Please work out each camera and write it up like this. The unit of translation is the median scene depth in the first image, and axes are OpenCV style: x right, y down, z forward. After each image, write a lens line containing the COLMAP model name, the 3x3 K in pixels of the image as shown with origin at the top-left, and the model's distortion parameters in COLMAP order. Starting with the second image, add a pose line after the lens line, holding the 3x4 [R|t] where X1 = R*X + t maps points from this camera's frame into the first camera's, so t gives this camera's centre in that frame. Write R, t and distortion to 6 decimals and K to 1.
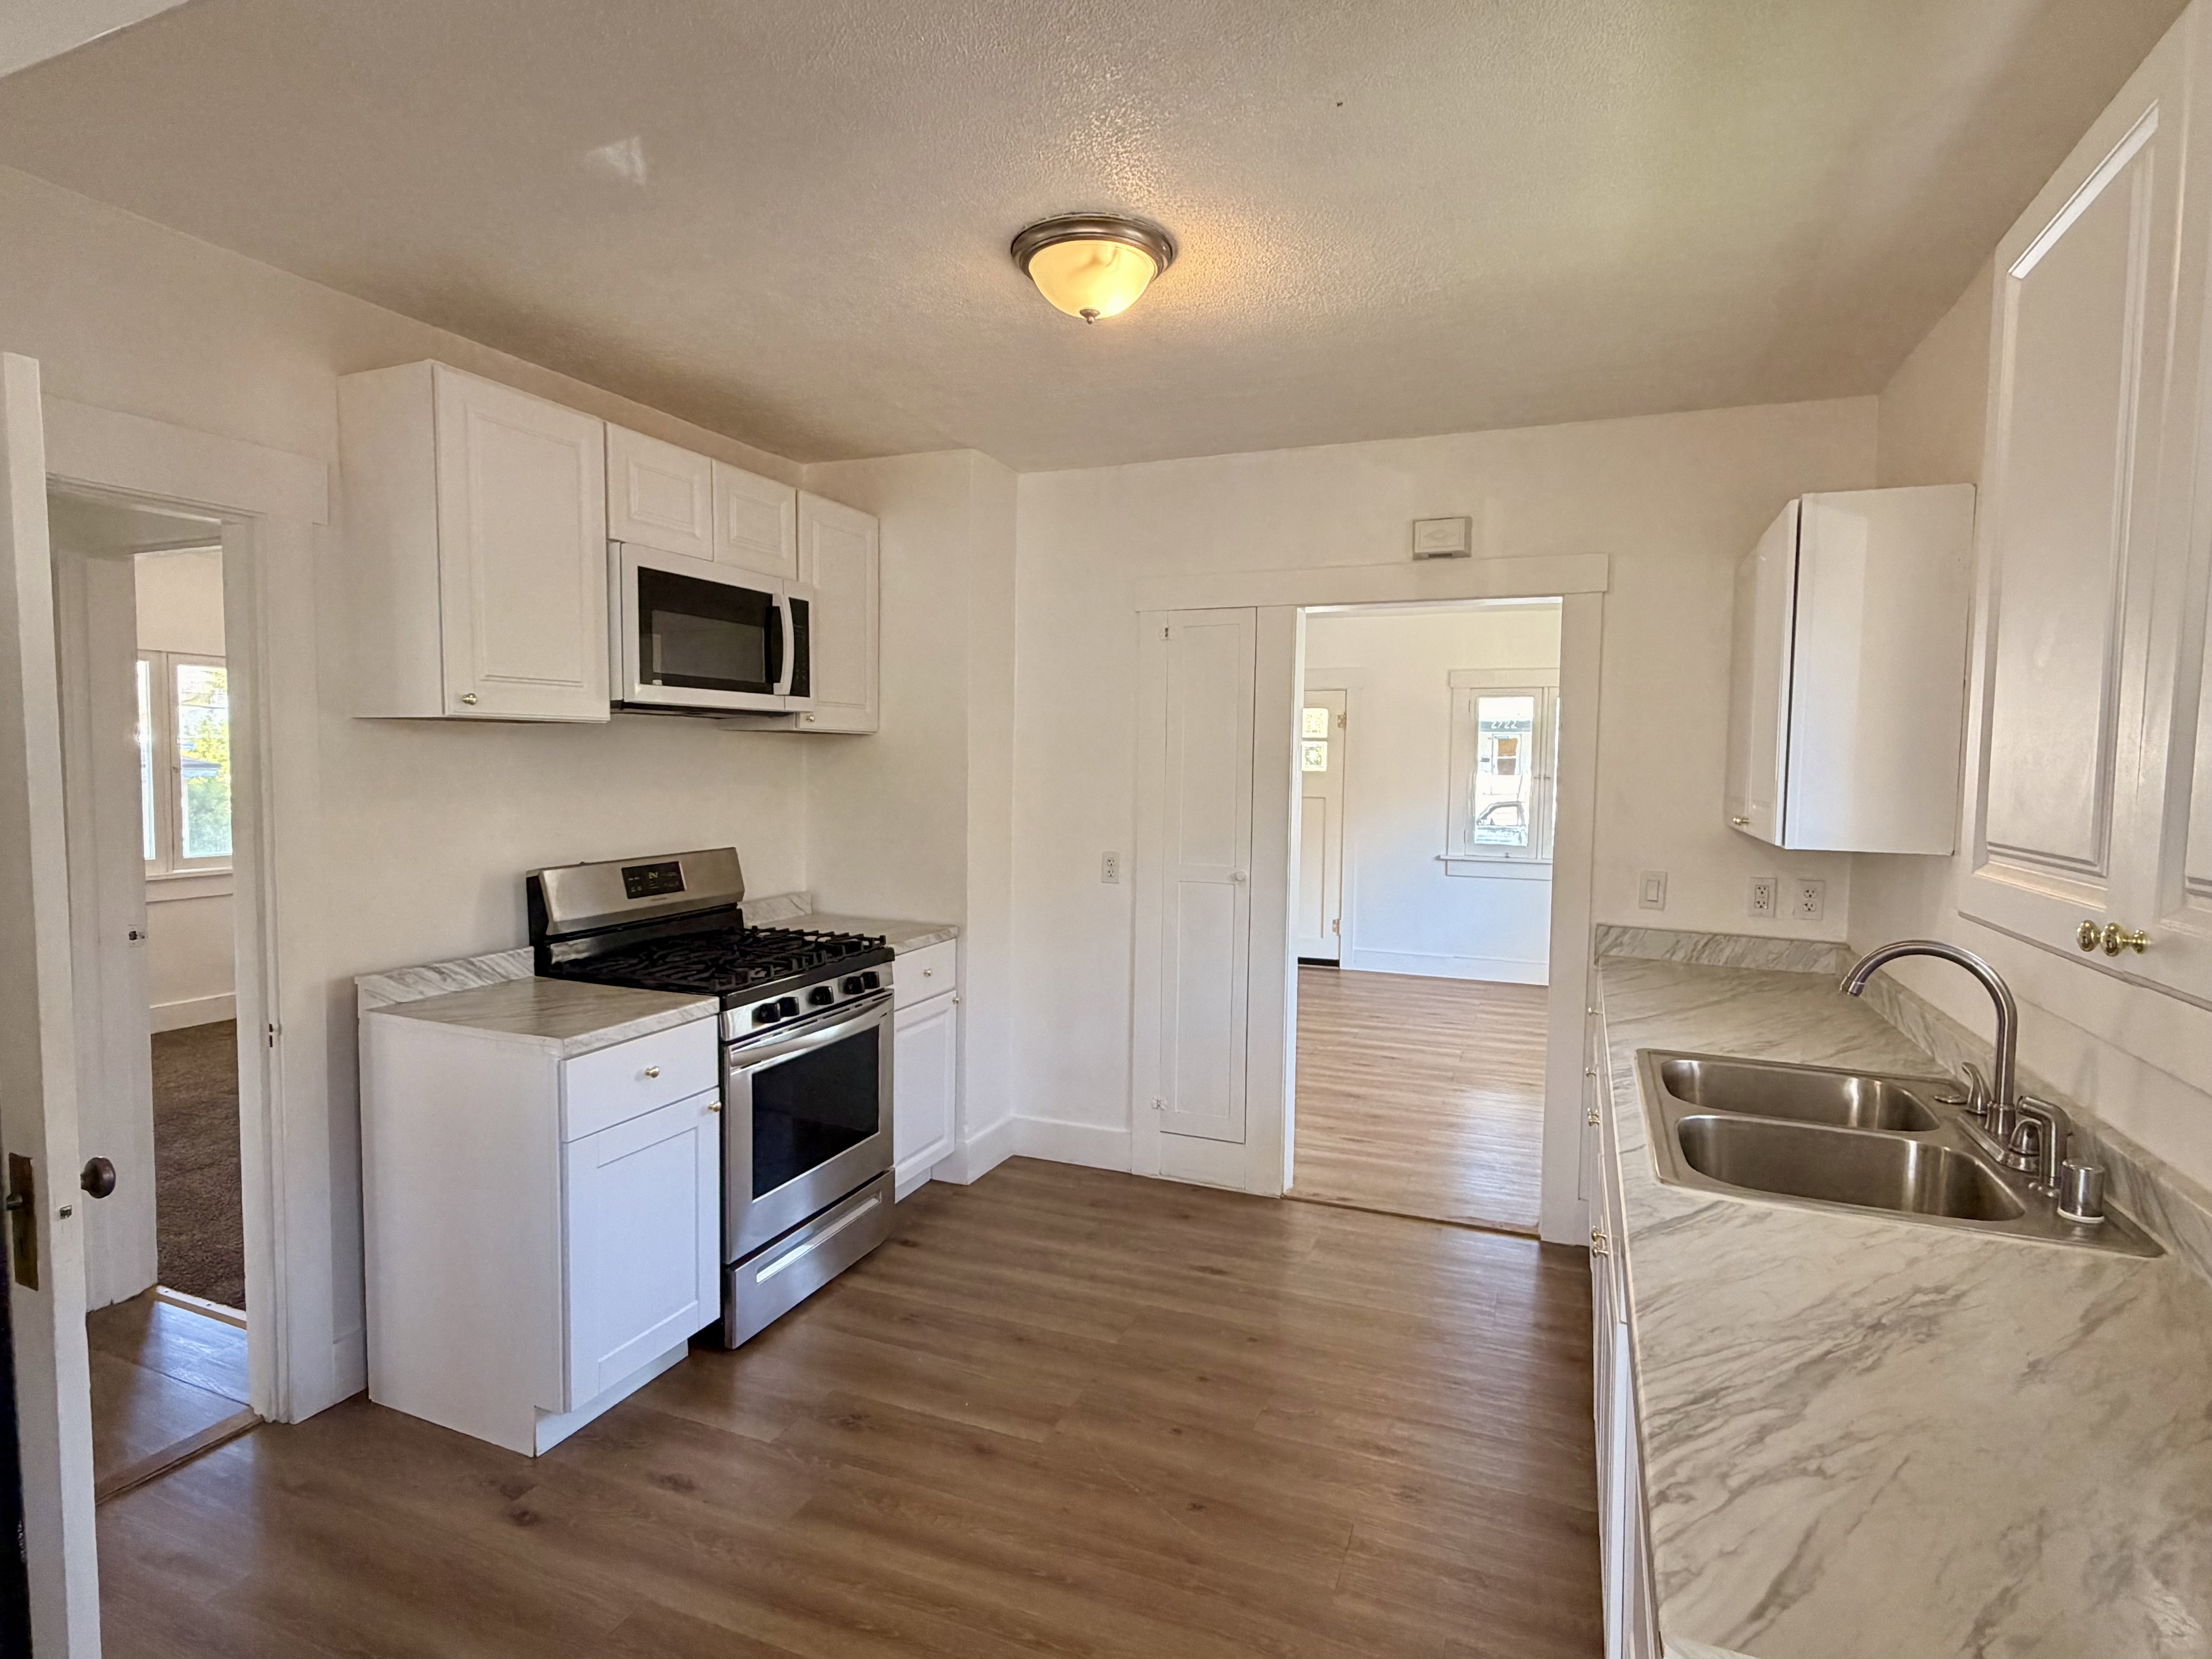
lens RADIAL K [[1131.3, 0, 1097.7], [0, 1131.3, 827.3], [0, 0, 1]] dist [-0.000984, 0.000282]
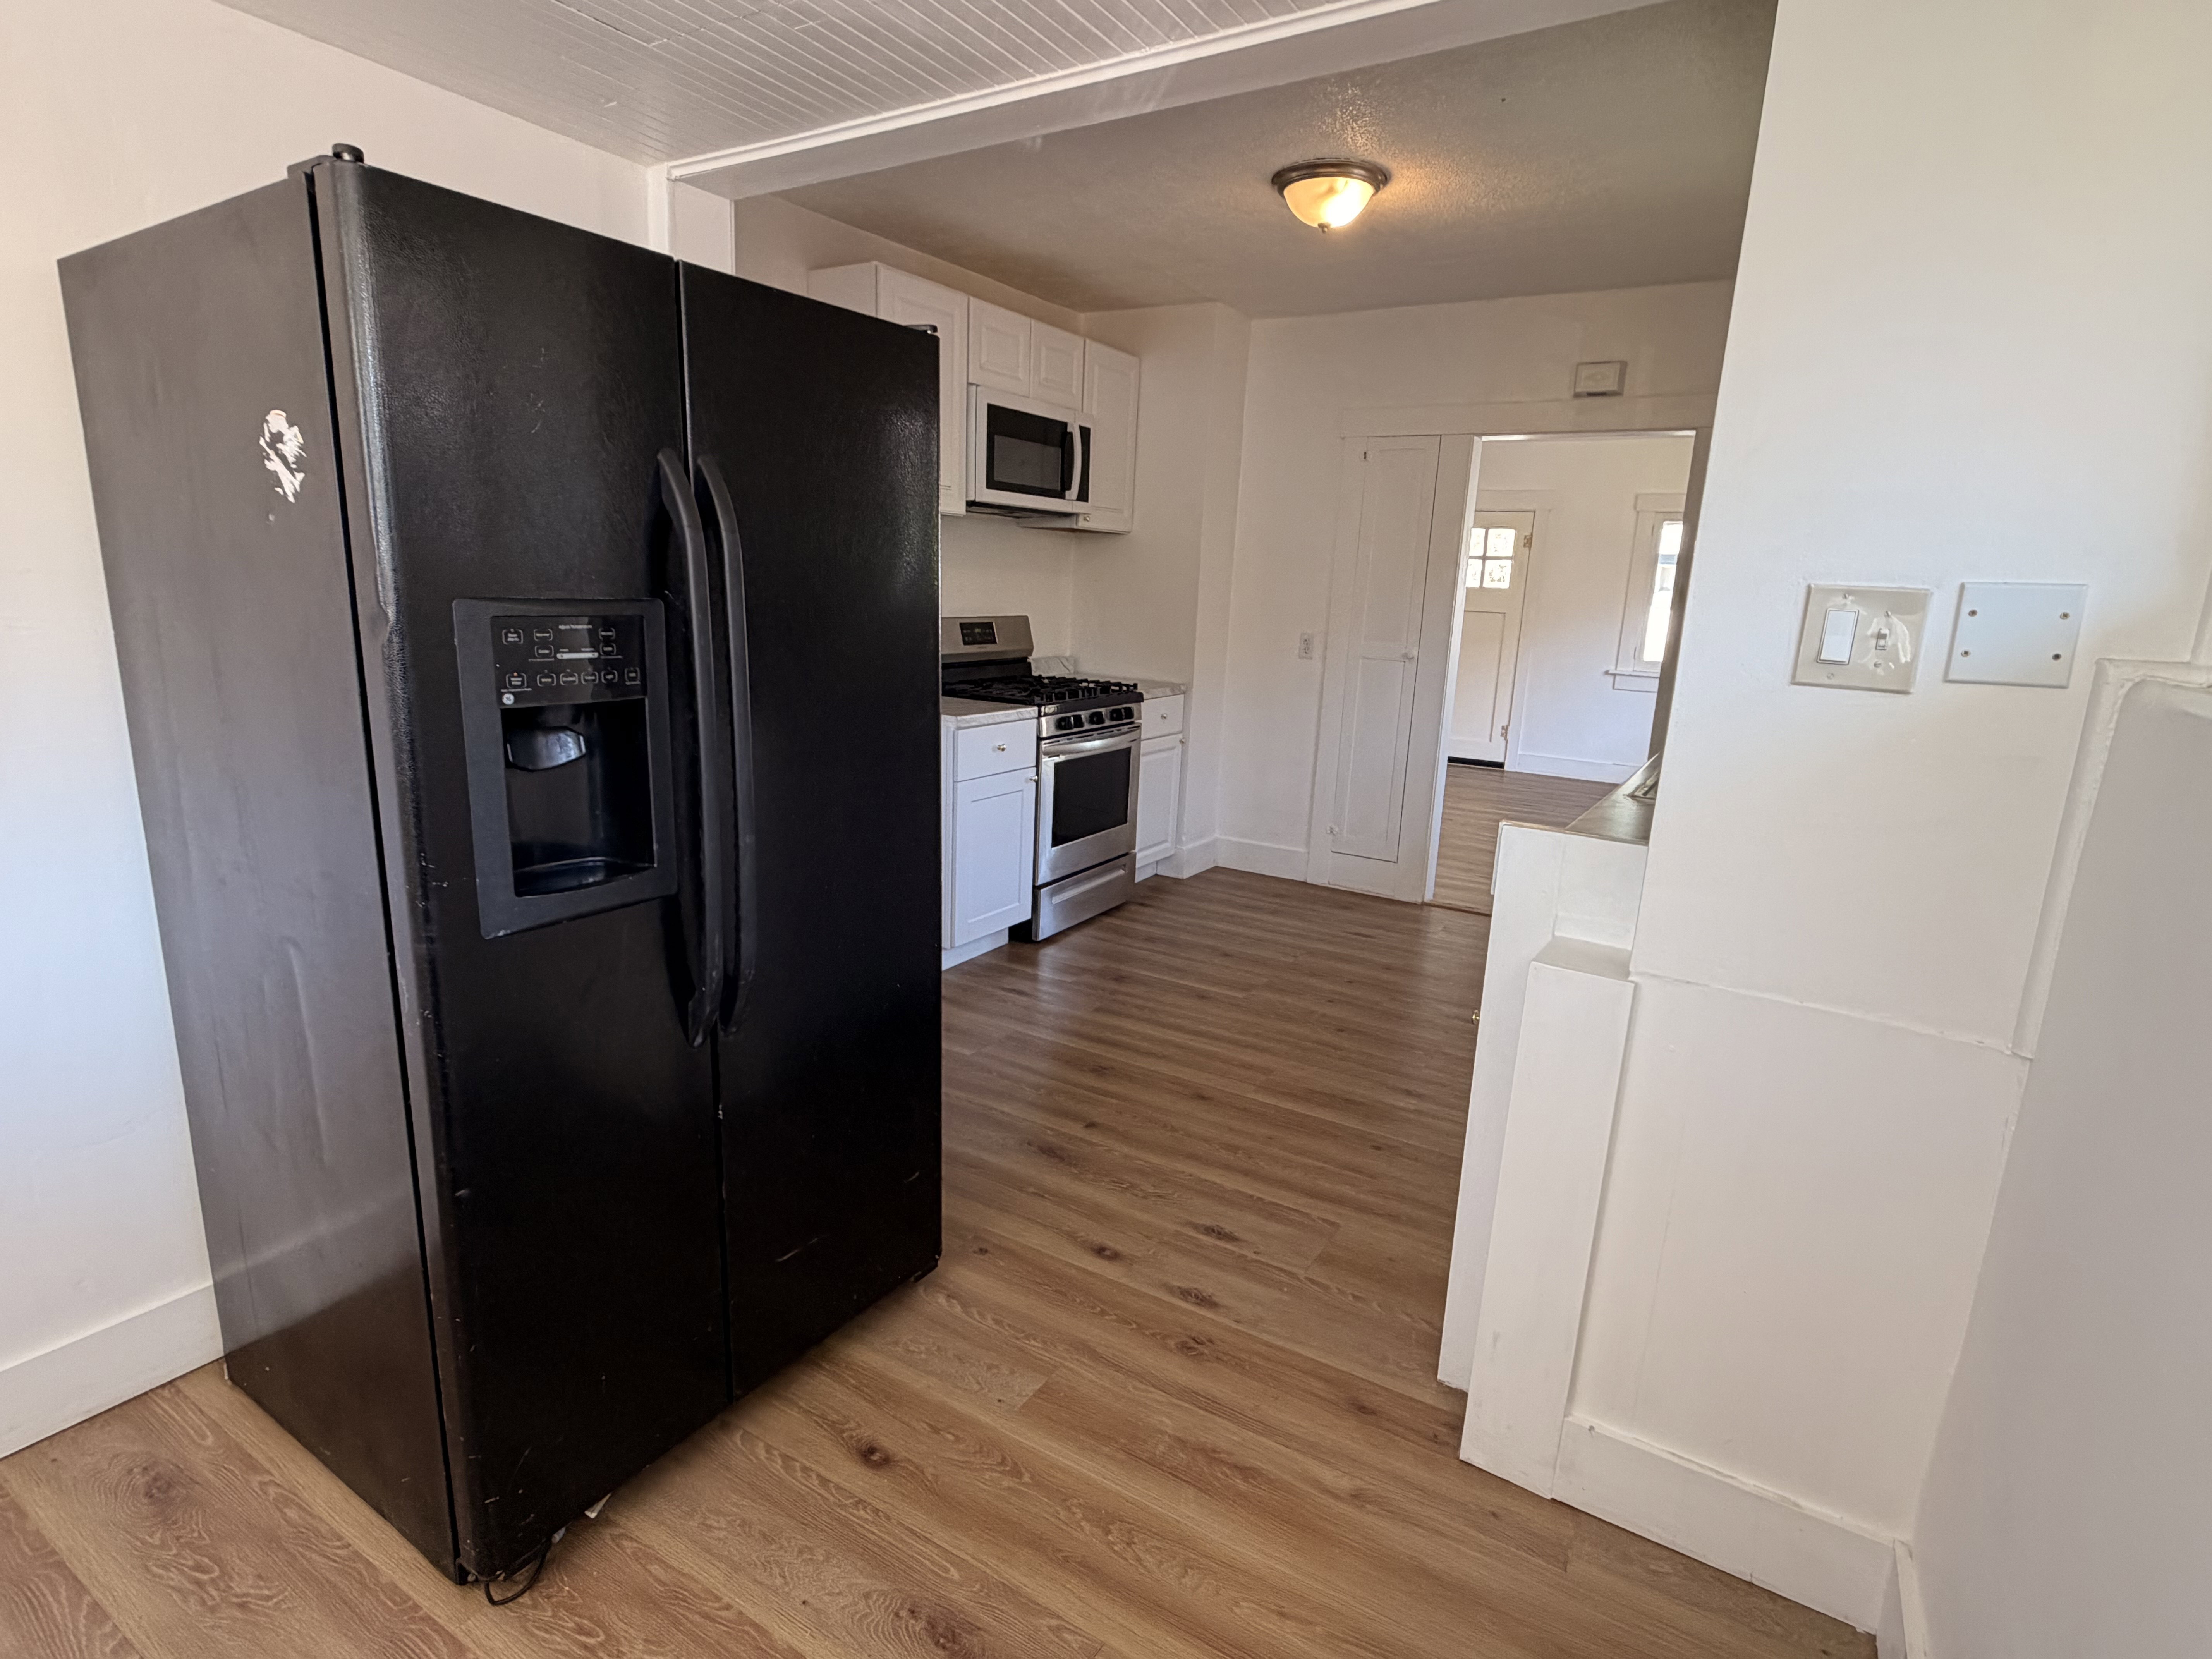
lens RADIAL K [[1131.3, 0, 1100.5], [0, 1131.3, 828.8], [0, 0, 1]] dist [-0.000984, 0.000282]
pose [[0.986567, 0.063473, -0.150525, -0.015868], [-0.039832, 0.987085, 0.155166, 0.062223], [0.158430, -0.147086, 0.976353, -0.388685]]
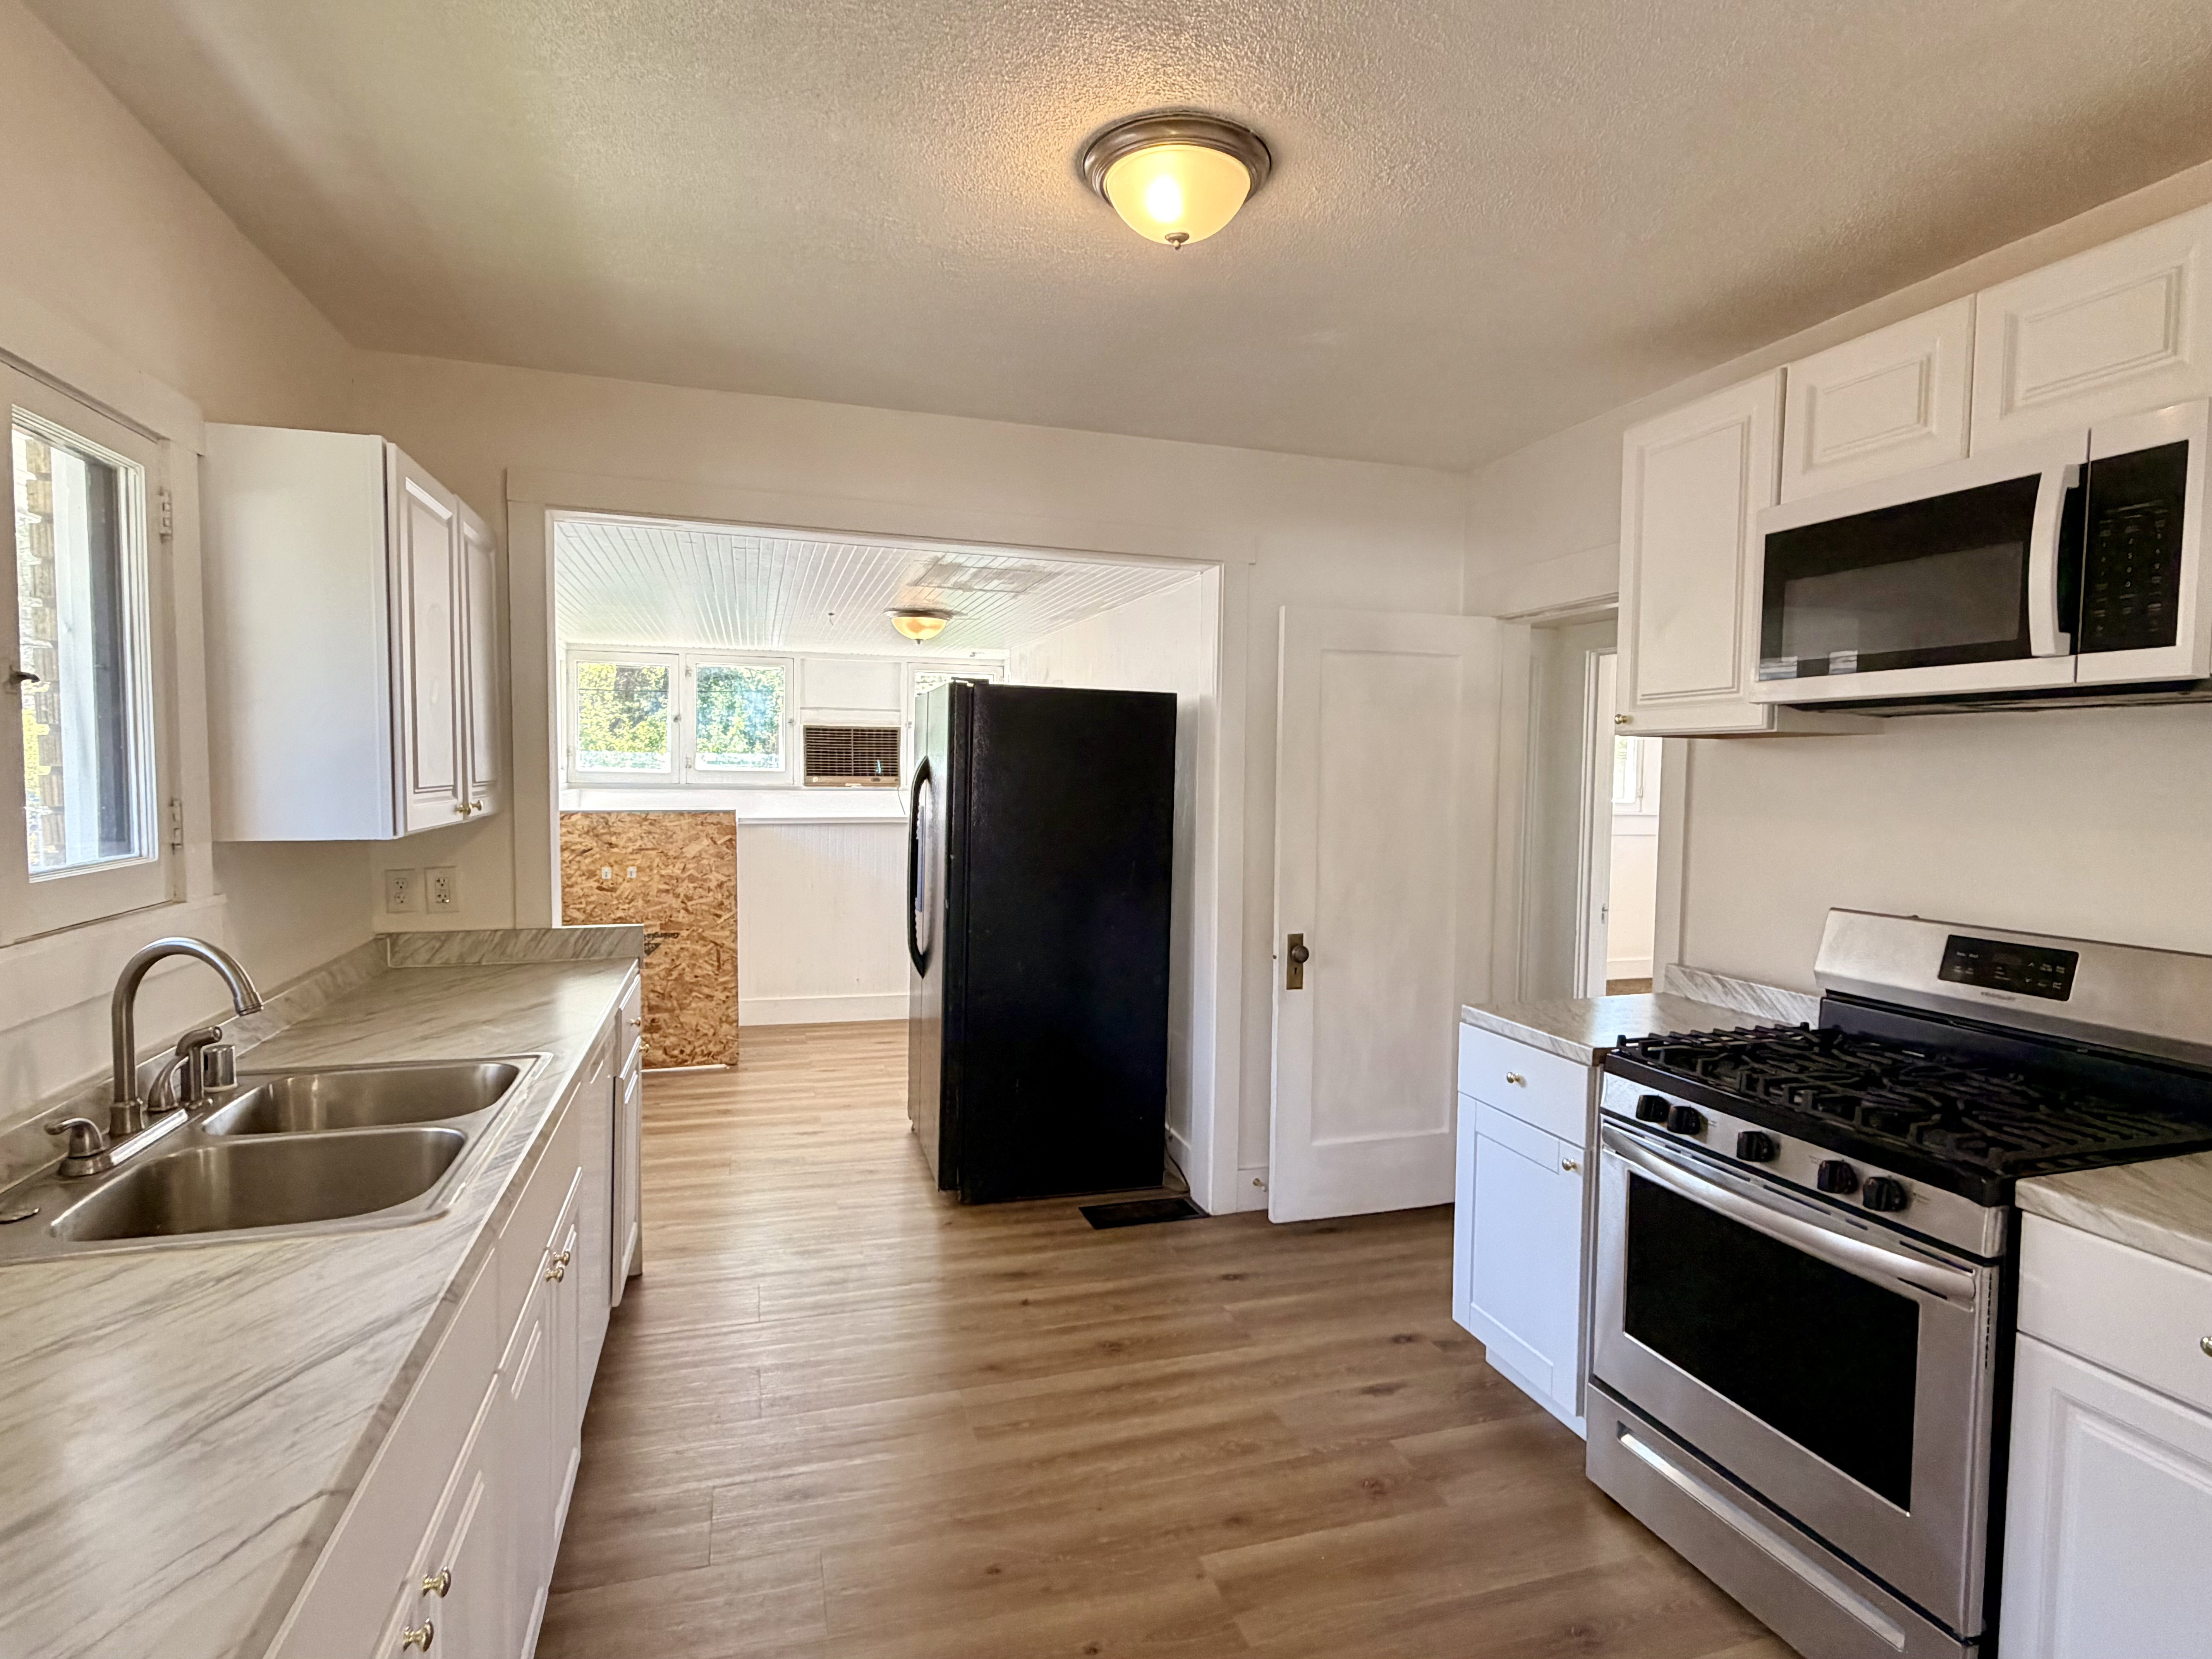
lens RADIAL K [[1131.3, 0, 1101.8], [0, 1131.3, 828.2], [0, 0, 1]] dist [-0.000984, 0.000282]
pose [[-0.767986, 0.010950, -0.640373, 0.415947], [-0.062891, 0.993732, 0.092415, -0.059352], [0.637372, 0.111247, -0.762484, 1.165290]]
